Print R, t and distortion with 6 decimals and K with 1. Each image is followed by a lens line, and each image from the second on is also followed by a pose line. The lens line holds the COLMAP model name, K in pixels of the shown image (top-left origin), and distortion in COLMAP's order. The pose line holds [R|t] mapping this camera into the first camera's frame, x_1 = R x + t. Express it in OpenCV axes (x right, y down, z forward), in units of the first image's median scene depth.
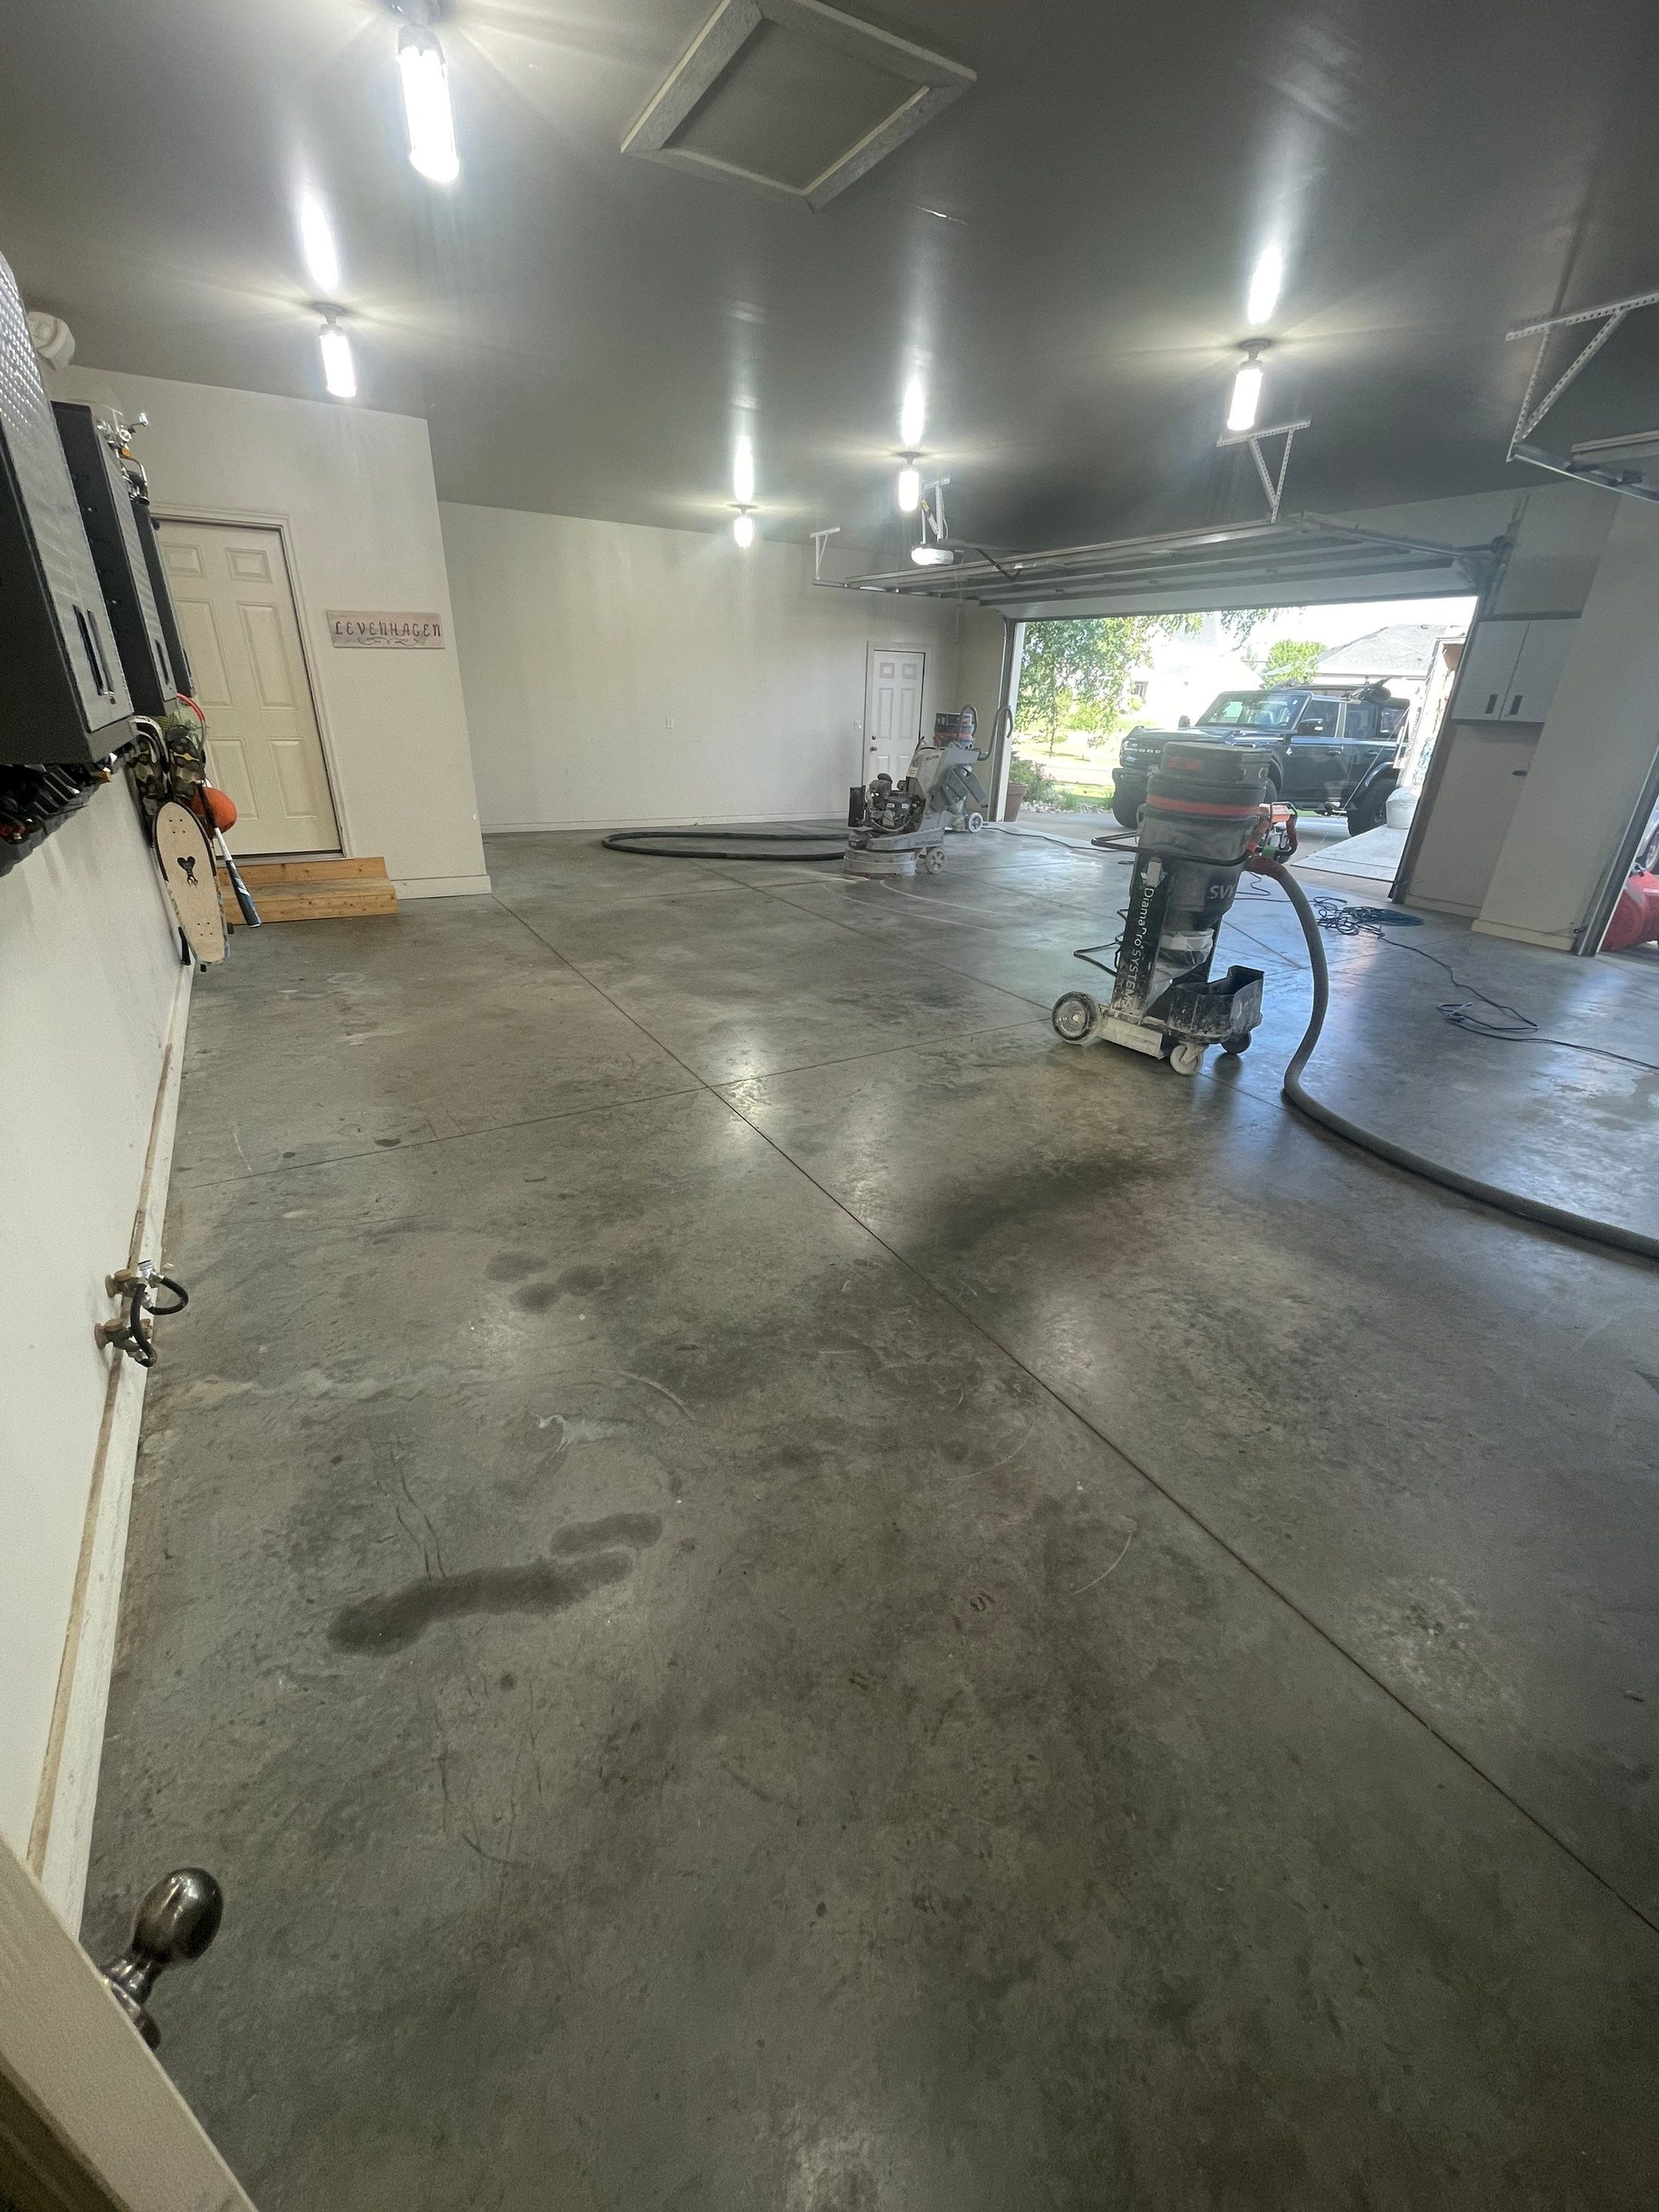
lens RADIAL K [[890.0, 0, 829.5], [0, 890.0, 1106.0], [0, 0, 1]] dist [-0.001613, -0.000871]
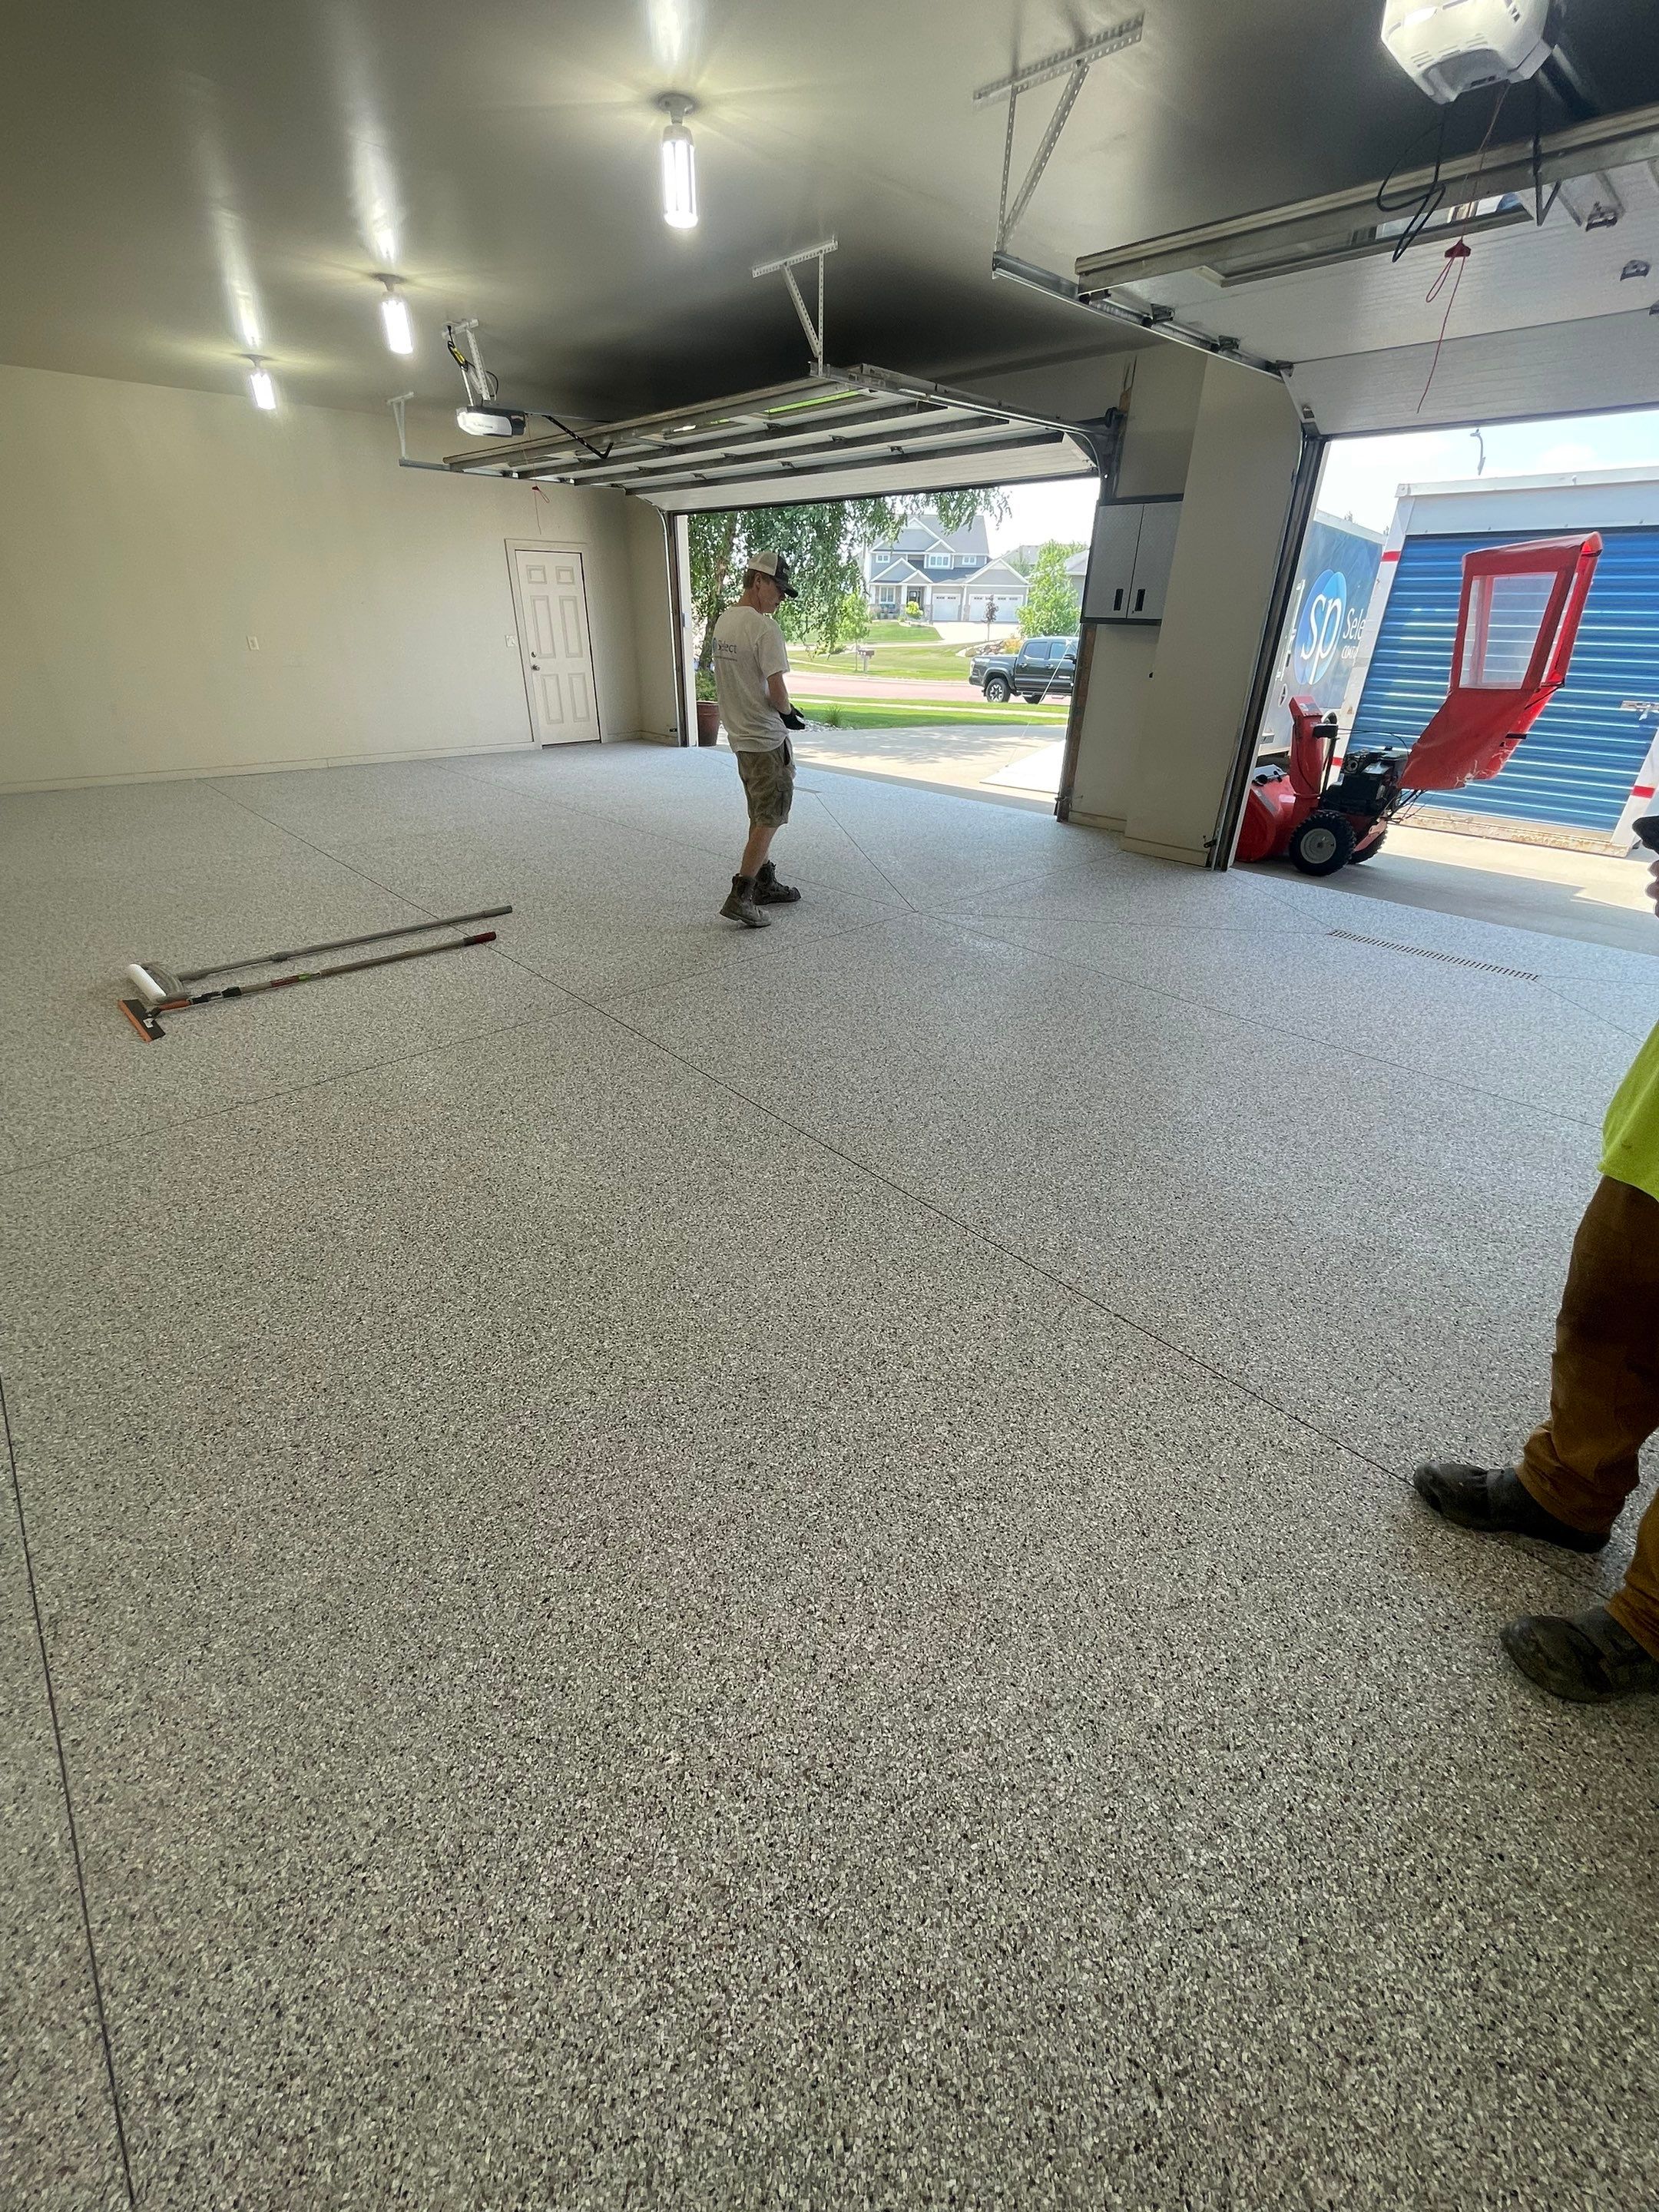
lens RADIAL K [[890.0, 0, 829.5], [0, 890.0, 1106.0], [0, 0, 1]] dist [-0.001613, -0.000871]
pose [[0.977300, -0.117752, 0.176124, 0.226096], [0.103520, 0.990731, 0.087955, -0.042011], [-0.184849, -0.067726, 0.980431, 0.110577]]
